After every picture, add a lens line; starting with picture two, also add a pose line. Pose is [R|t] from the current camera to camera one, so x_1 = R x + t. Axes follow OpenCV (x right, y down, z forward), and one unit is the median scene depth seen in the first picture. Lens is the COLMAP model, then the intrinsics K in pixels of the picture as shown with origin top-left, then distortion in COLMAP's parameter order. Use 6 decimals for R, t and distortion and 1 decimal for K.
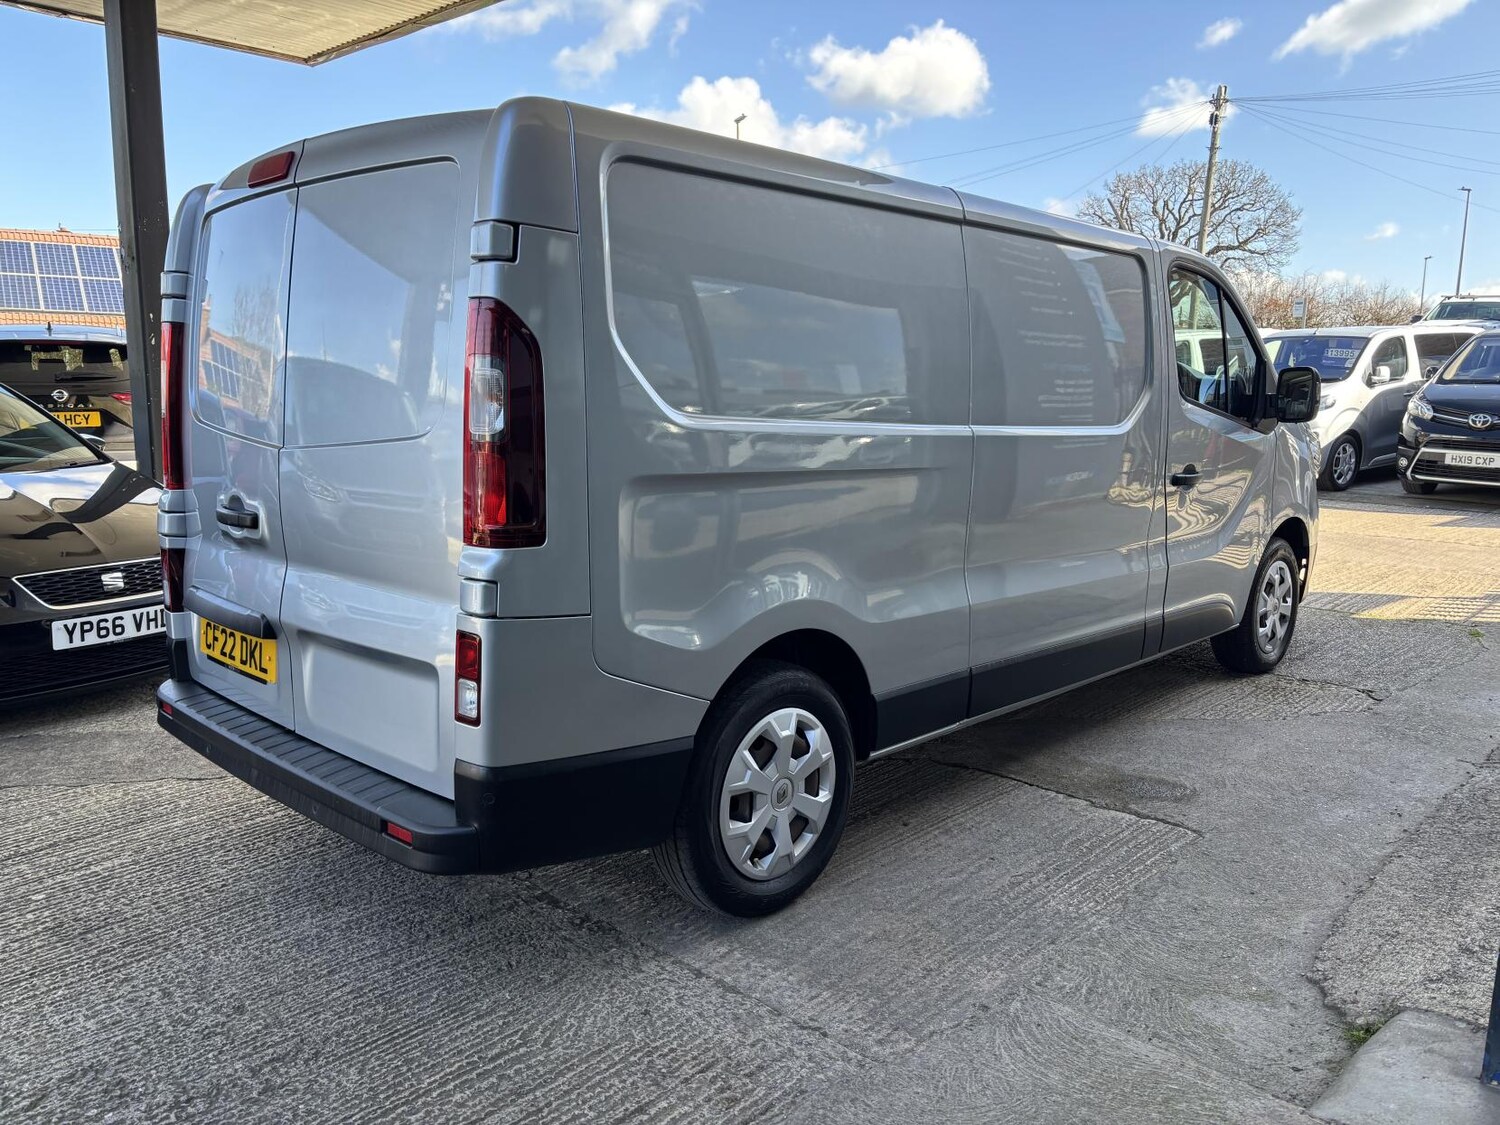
lens RADIAL K [[1127.5, 0, 741.3], [0, 1127.5, 564.1], [0, 0, 1]] dist [0.045913, -0.047264]
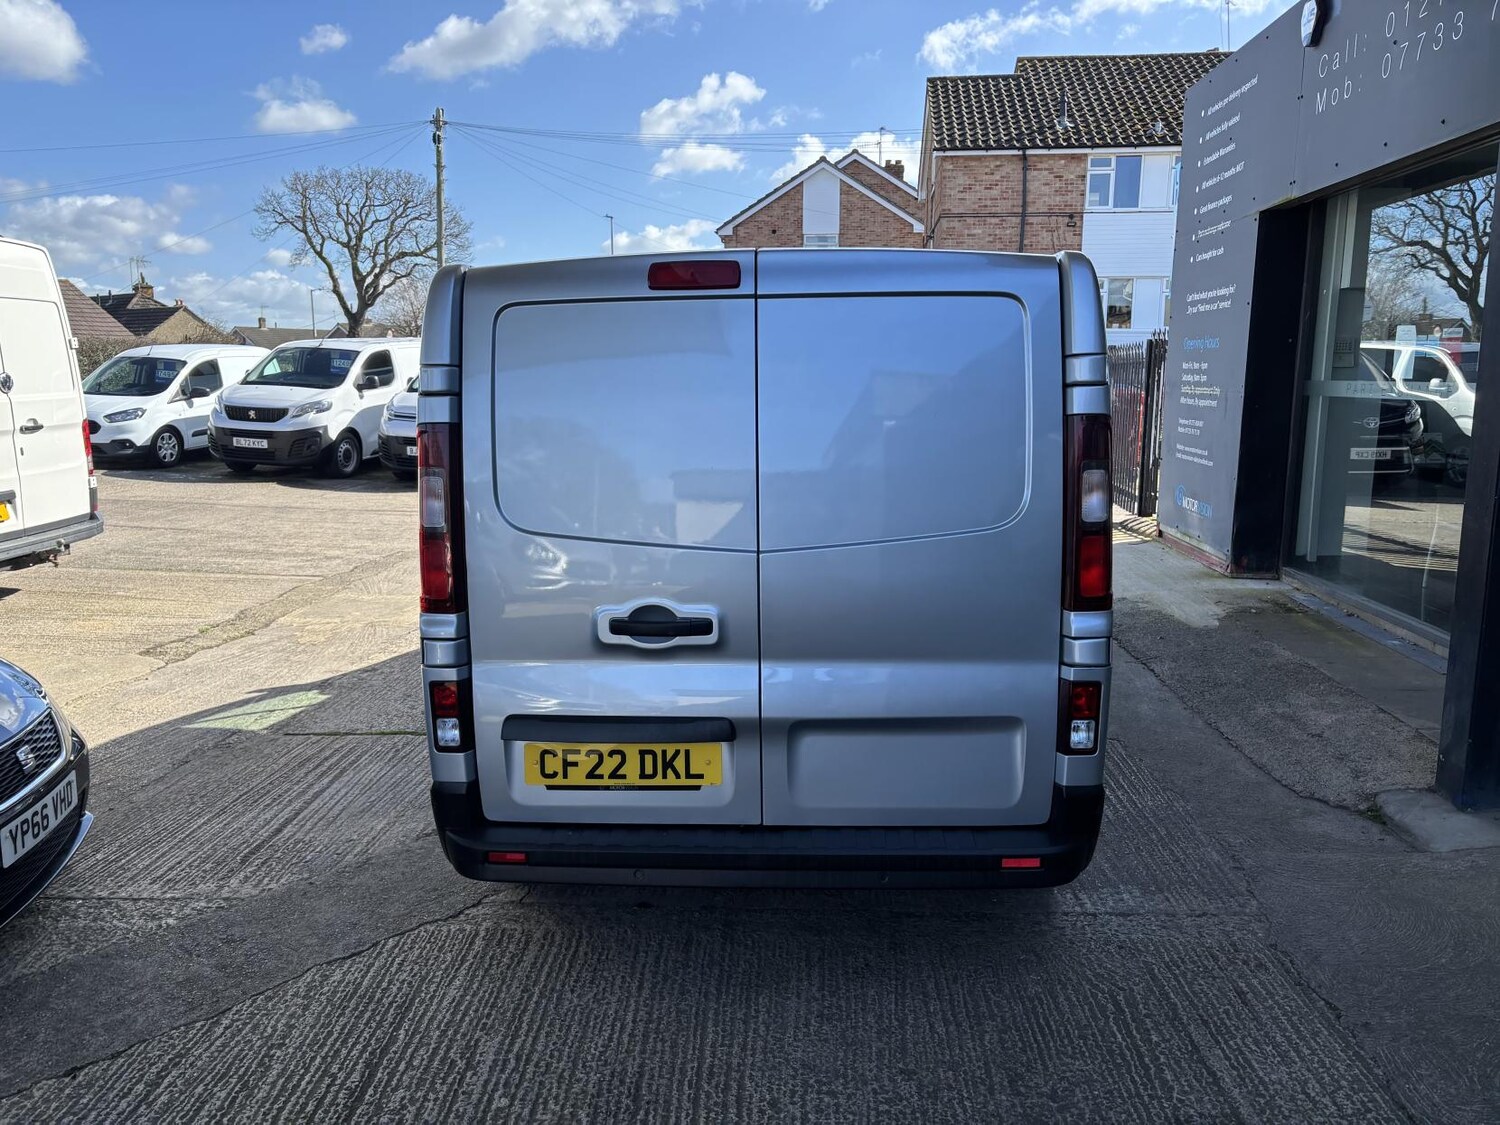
lens RADIAL K [[1135.9, 0, 741.6], [0, 1135.9, 554.7], [0, 0, 1]] dist [0.036652, -0.029731]
pose [[0.758980, -0.120608, 0.639846, -0.940839], [0.124422, 0.991451, 0.039296, -0.123157], [-0.639115, 0.049786, 0.767498, 0.195930]]
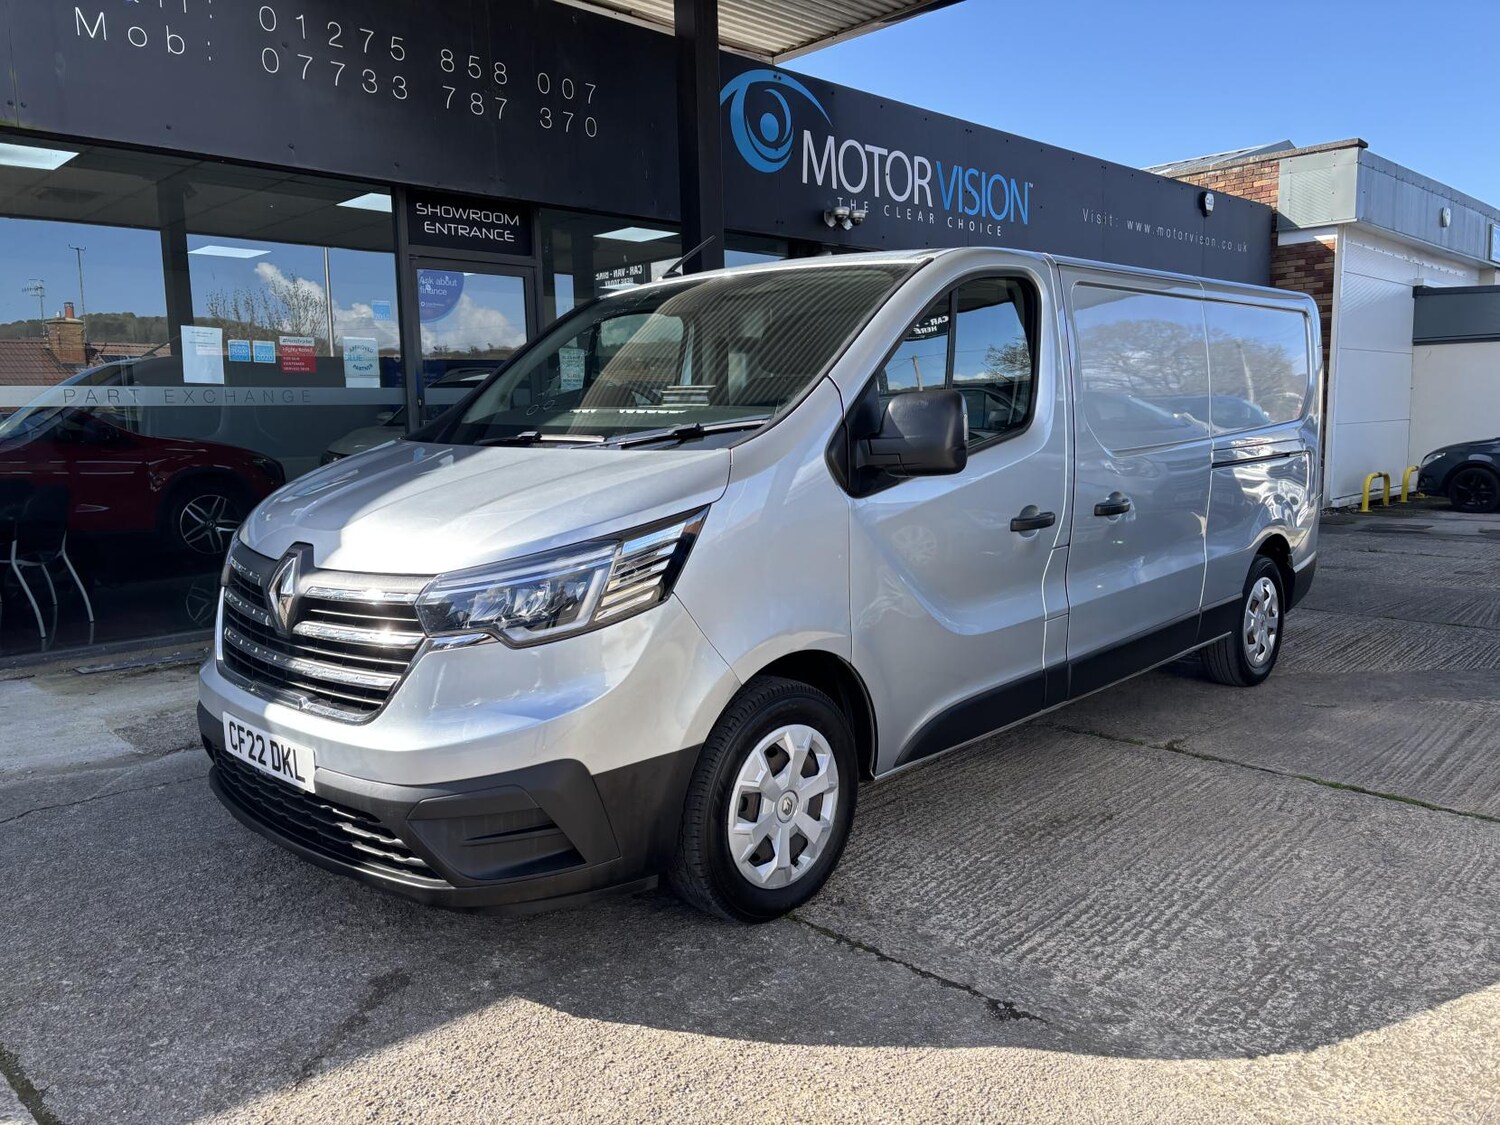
lens RADIAL K [[1135.9, 0, 741.6], [0, 1135.9, 554.7], [0, 0, 1]] dist [0.036652, -0.029731]
pose [[-0.999938, 0.003370, -0.010615, 0.438638], [0.000200, 0.958418, 0.285369, -0.480345], [0.011136, 0.285349, -0.958359, 2.944022]]
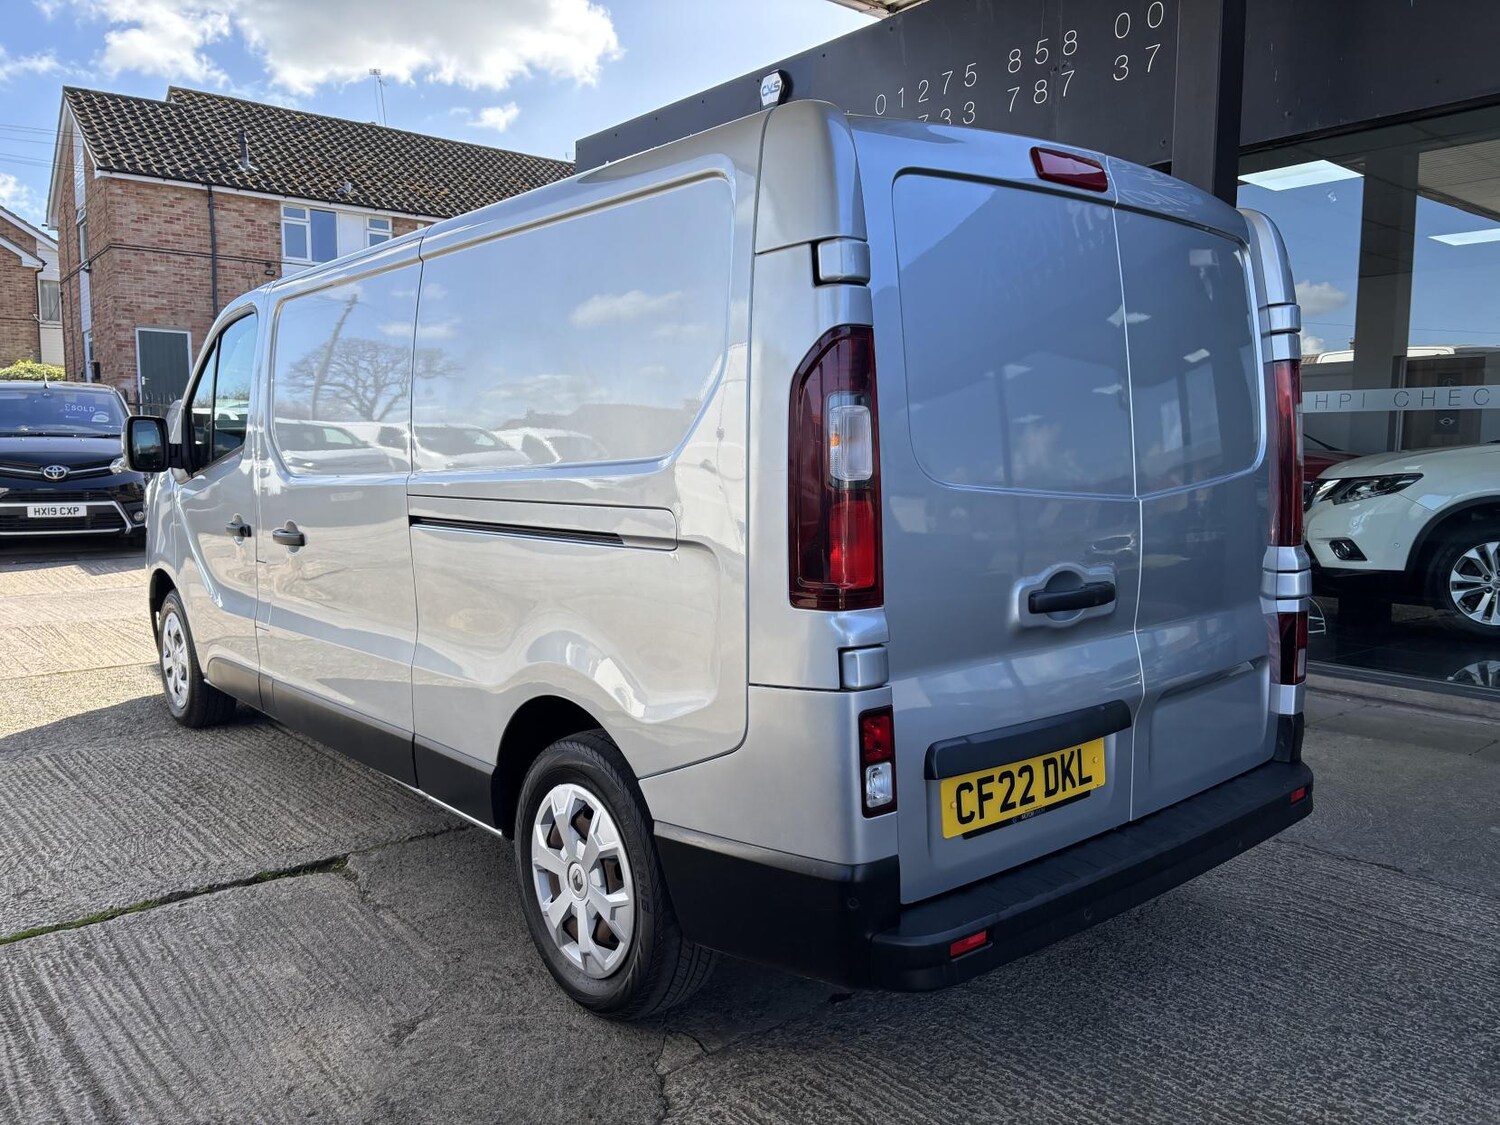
lens RADIAL K [[1133.1, 0, 750.0], [0, 1133.1, 562.5], [0, 0, 1]] dist [0.072045, -0.095624]
pose [[0.096205, -0.115393, 0.988650, -1.155982], [0.164930, 0.981375, 0.098494, -0.166775], [-0.981602, 0.153583, 0.113445, 1.053502]]
